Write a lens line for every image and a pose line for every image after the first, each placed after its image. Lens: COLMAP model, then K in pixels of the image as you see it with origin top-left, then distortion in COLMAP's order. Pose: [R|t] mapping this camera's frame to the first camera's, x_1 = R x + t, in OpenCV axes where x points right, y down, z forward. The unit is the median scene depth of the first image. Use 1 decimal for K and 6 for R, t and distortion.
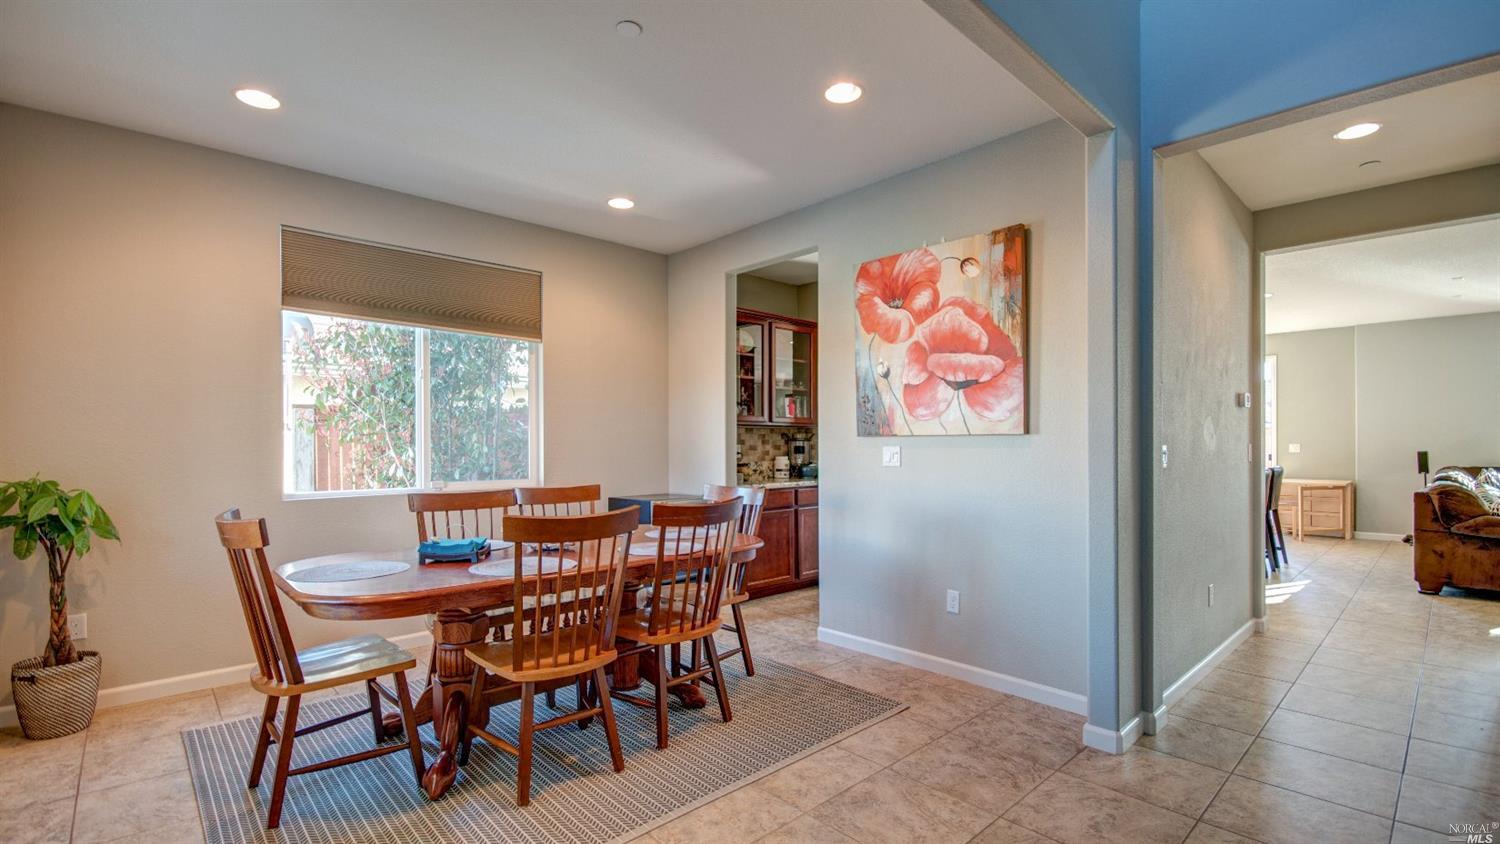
lens RADIAL K [[665.8, 0, 750.2], [0, 665.8, 446.1], [0, 0, 1]] dist [0.004257, 0.000015]
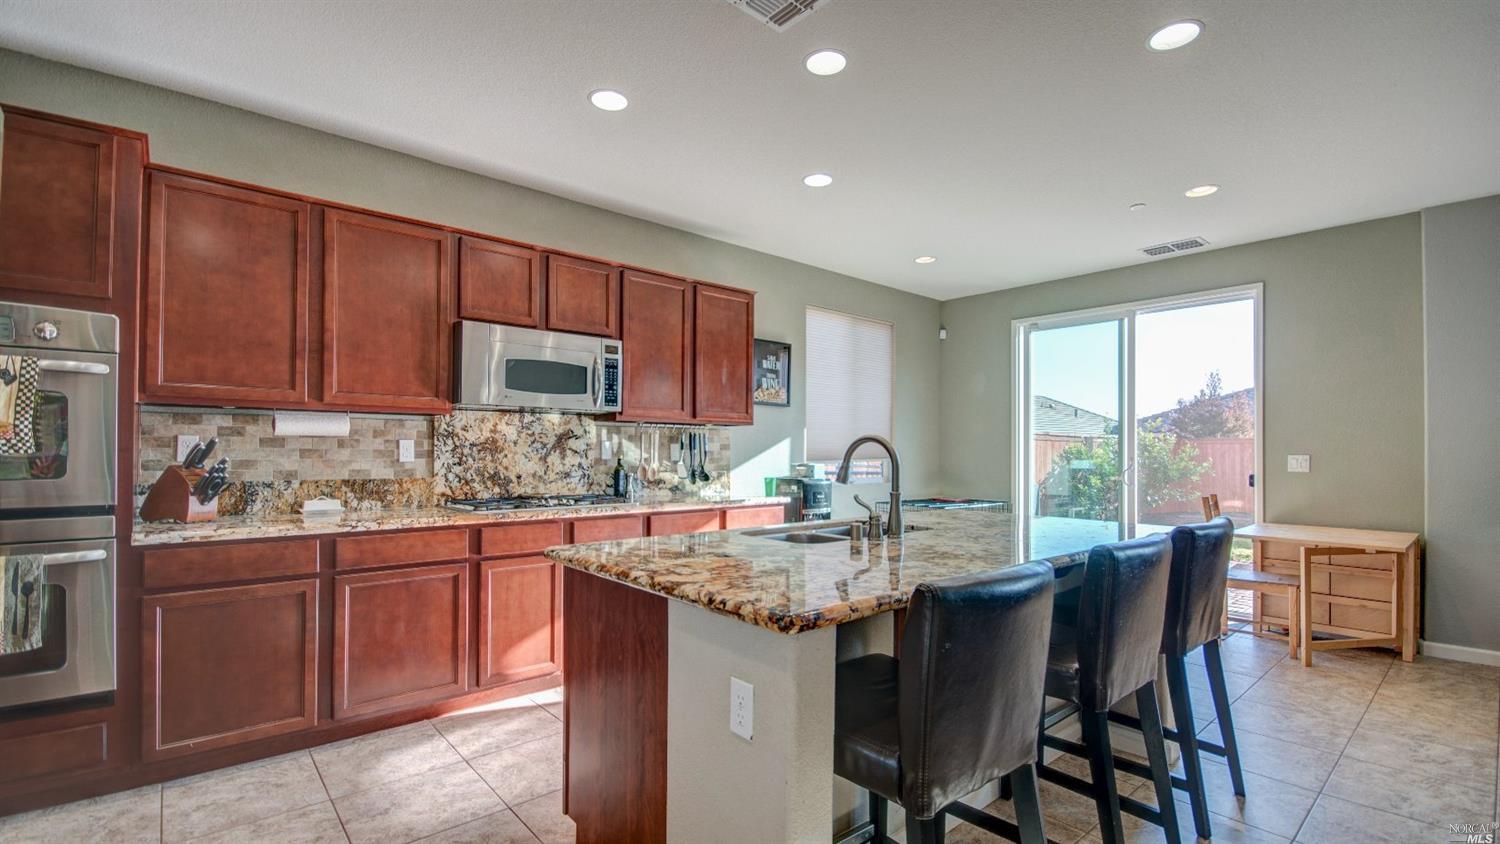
lens RADIAL K [[662.0, 0, 751.8], [0, 662.0, 443.4], [0, 0, 1]] dist [0.017508, -0.015613]
pose [[0.999217, 0.009303, -0.038459, 0.455783], [-0.009869, 0.999845, -0.014547, -0.000801], [0.038318, 0.014915, 0.999154, 0.520996]]
